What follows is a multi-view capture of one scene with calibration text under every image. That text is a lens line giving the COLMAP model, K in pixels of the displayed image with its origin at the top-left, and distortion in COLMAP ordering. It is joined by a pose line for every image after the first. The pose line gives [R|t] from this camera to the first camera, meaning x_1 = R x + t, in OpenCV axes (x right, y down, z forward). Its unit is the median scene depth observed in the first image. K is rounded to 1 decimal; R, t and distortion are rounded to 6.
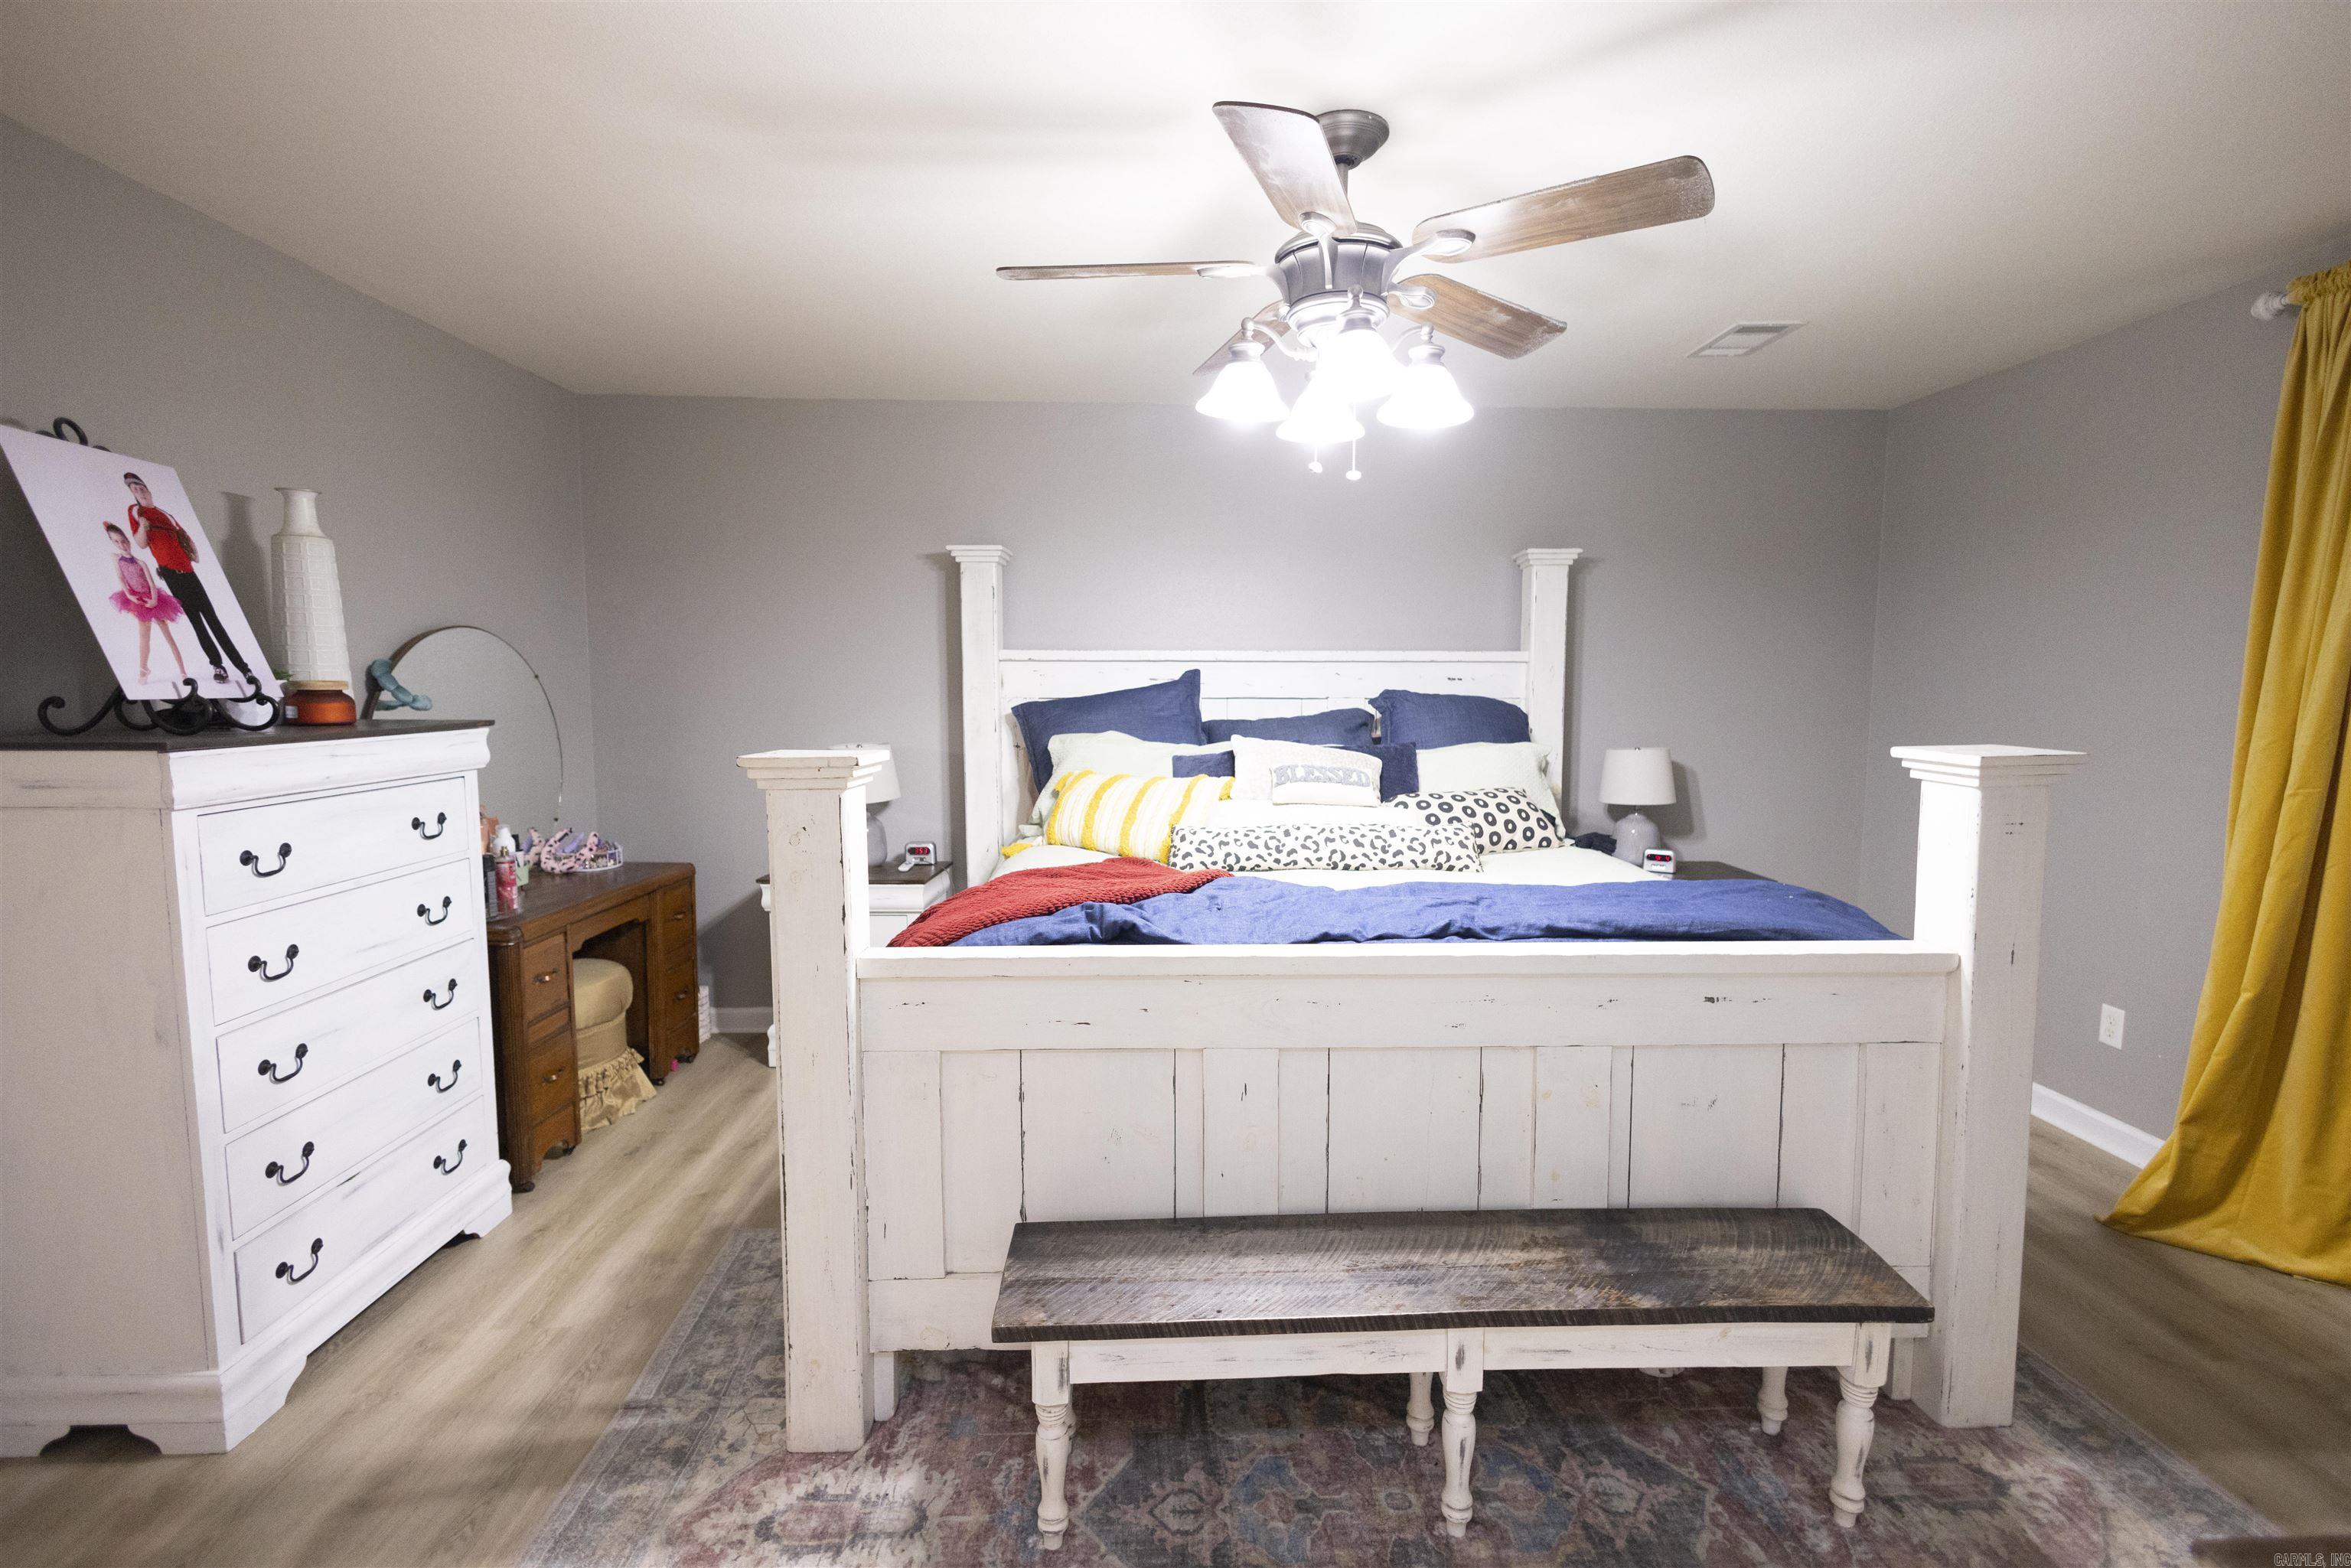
lens RADIAL K [[1075.1, 0, 1175.2], [0, 1075.1, 778.9], [0, 0, 1]] dist [0.018786, -0.008187]
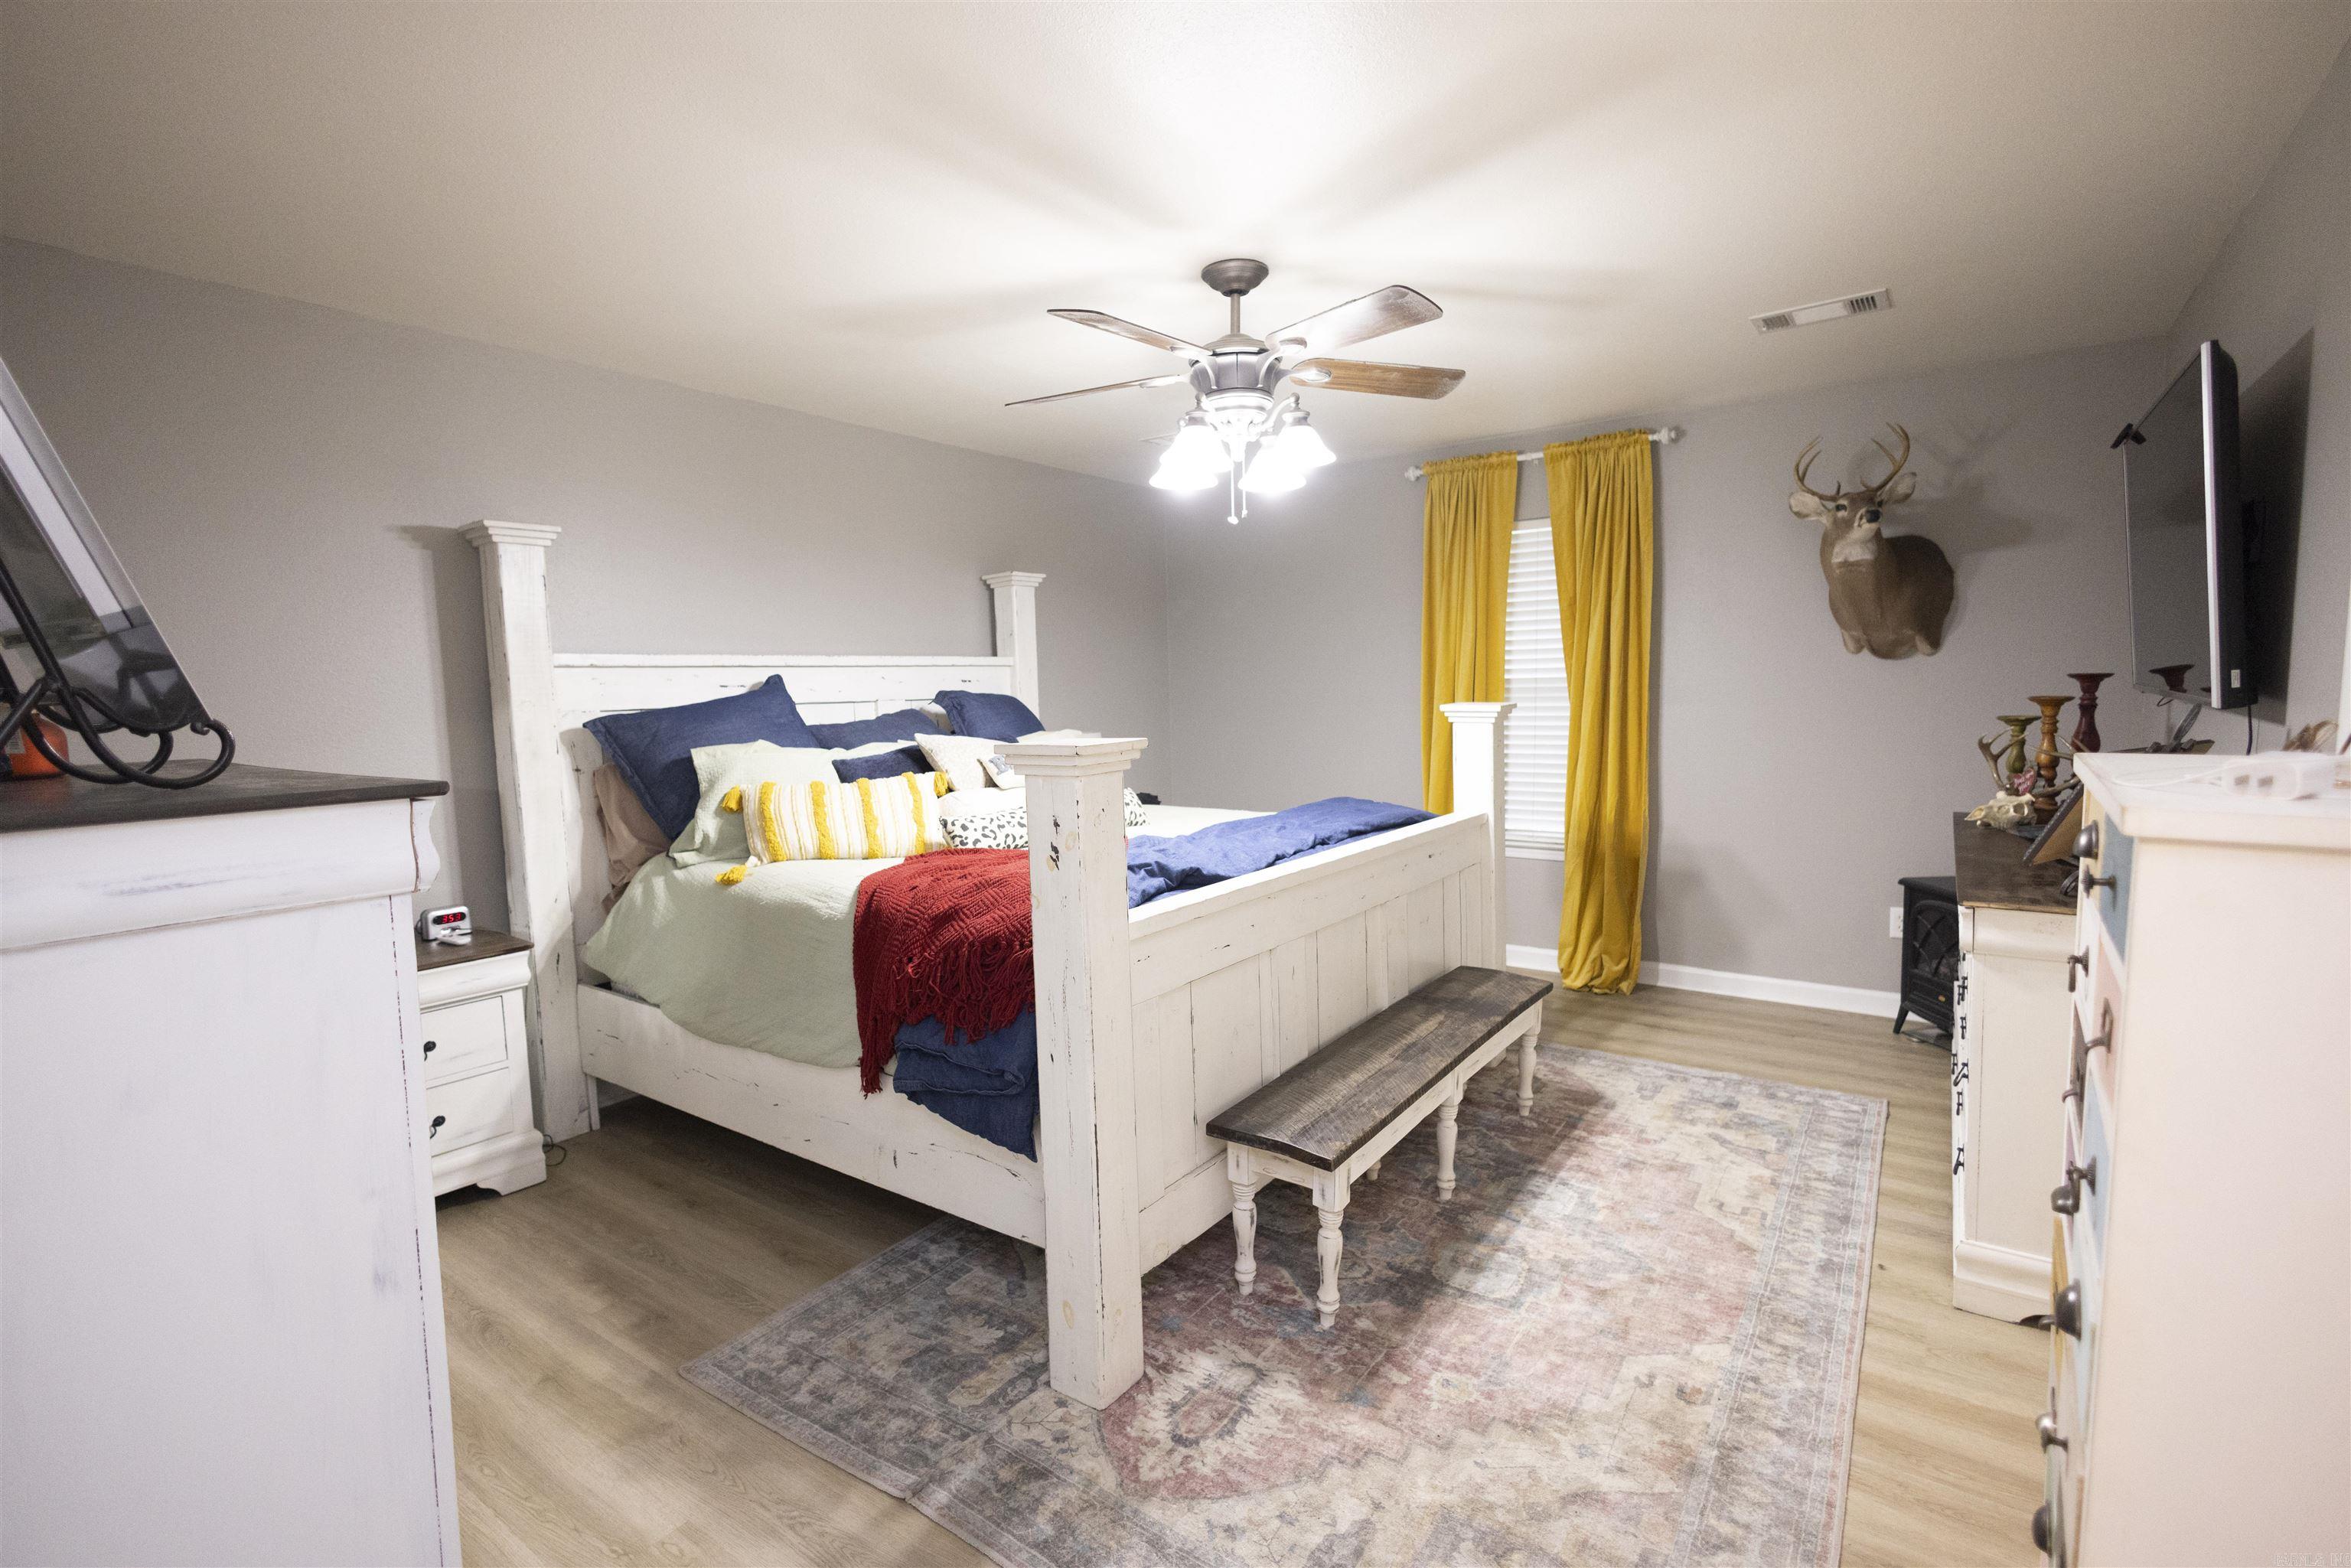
lens RADIAL K [[1075.1, 0, 1174.5], [0, 1075.1, 777.4], [0, 0, 1]] dist [0.018786, -0.008187]
pose [[0.614593, -0.086849, 0.784049, -1.039564], [0.097849, 0.994638, 0.033475, -0.014638], [-0.782752, 0.056145, 0.619796, 0.253352]]
